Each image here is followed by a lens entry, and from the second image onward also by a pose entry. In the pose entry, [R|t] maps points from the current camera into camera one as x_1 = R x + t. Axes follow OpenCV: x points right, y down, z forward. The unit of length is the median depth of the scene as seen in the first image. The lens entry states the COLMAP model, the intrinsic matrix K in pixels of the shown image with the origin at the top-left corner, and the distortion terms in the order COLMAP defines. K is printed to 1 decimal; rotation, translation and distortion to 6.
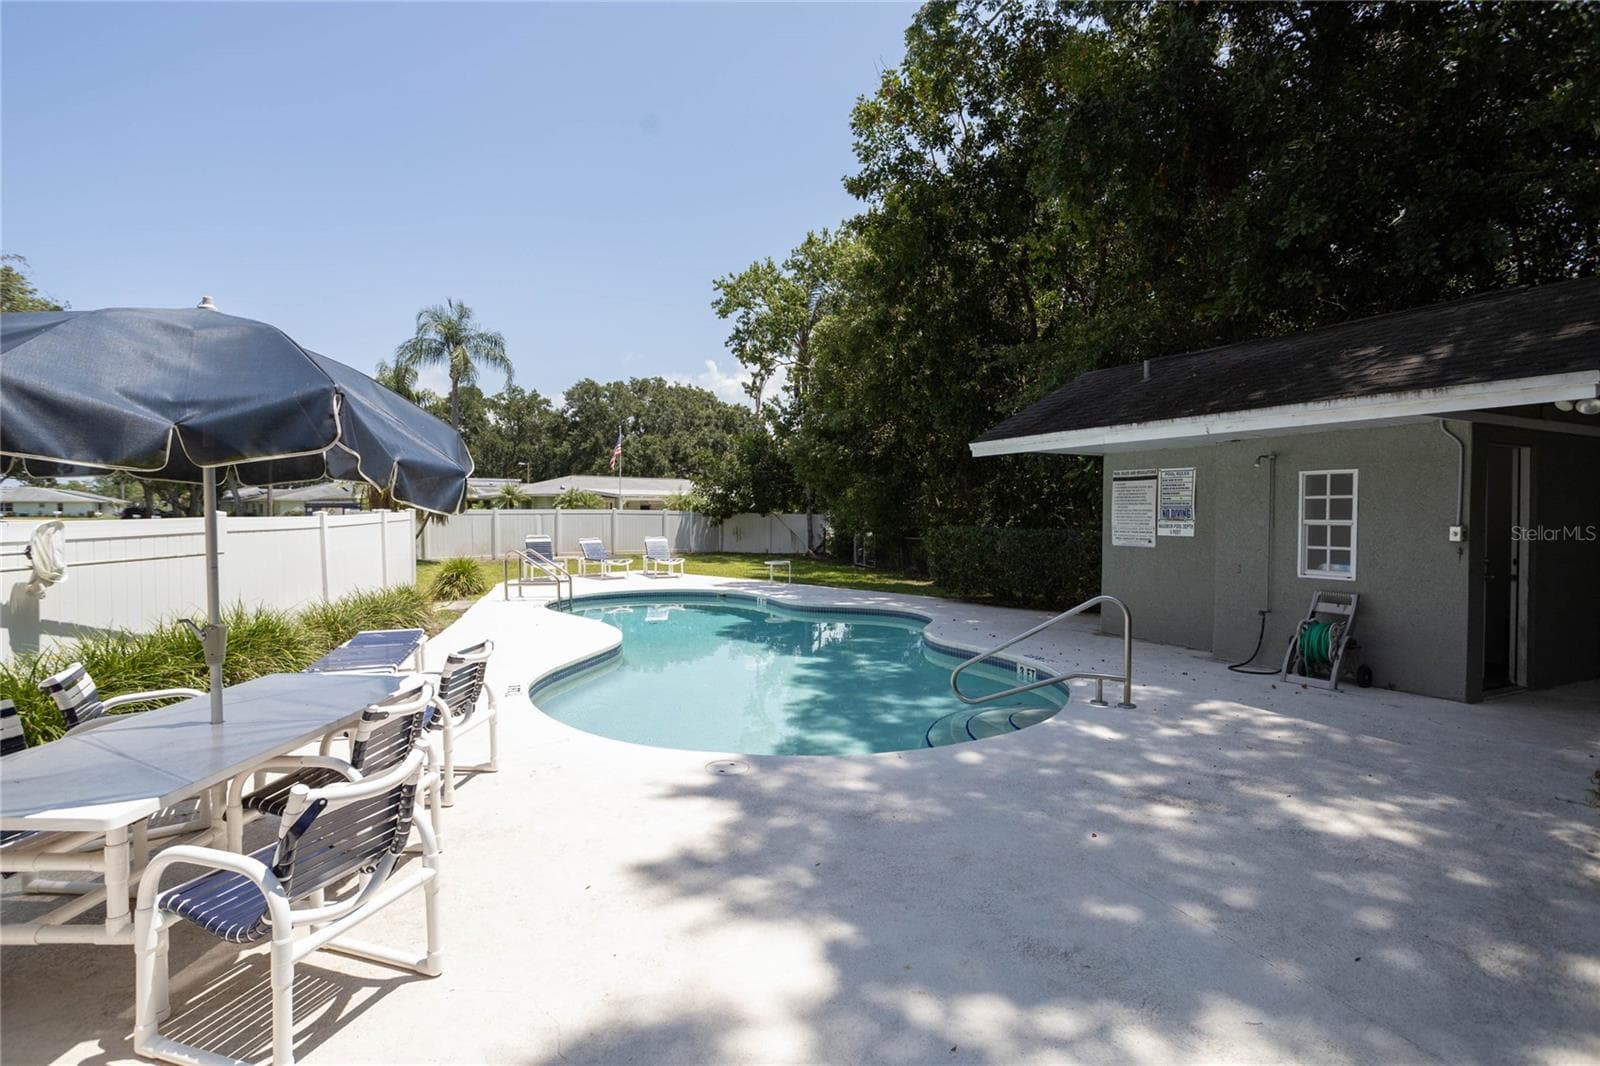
lens RADIAL K [[799.1, 0, 801.8], [0, 799.1, 496.7], [0, 0, 1]] dist [-0.048933, 0.031928]
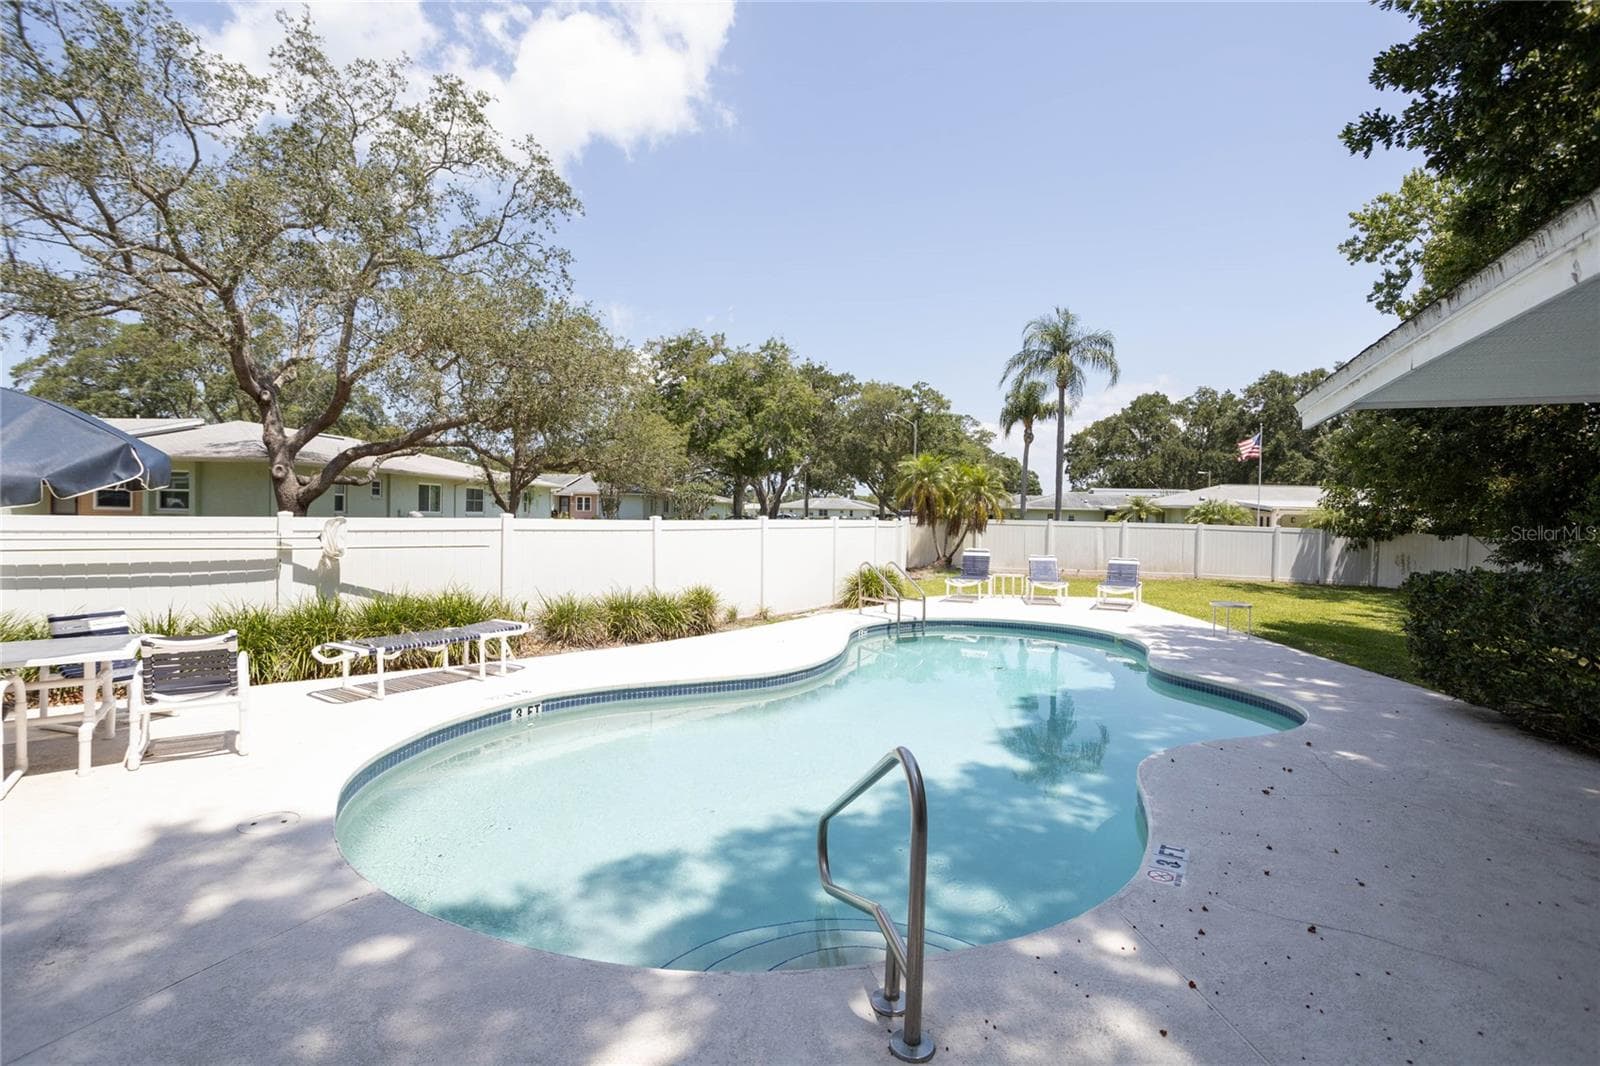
lens RADIAL K [[799.1, 0, 801.8], [0, 799.1, 496.7], [0, 0, 1]] dist [-0.048933, 0.031928]
pose [[0.601204, -0.003486, -0.799088, 0.149384], [-0.009544, 0.999888, -0.011543, 0.000394], [0.799039, 0.014566, 0.601103, 0.156900]]
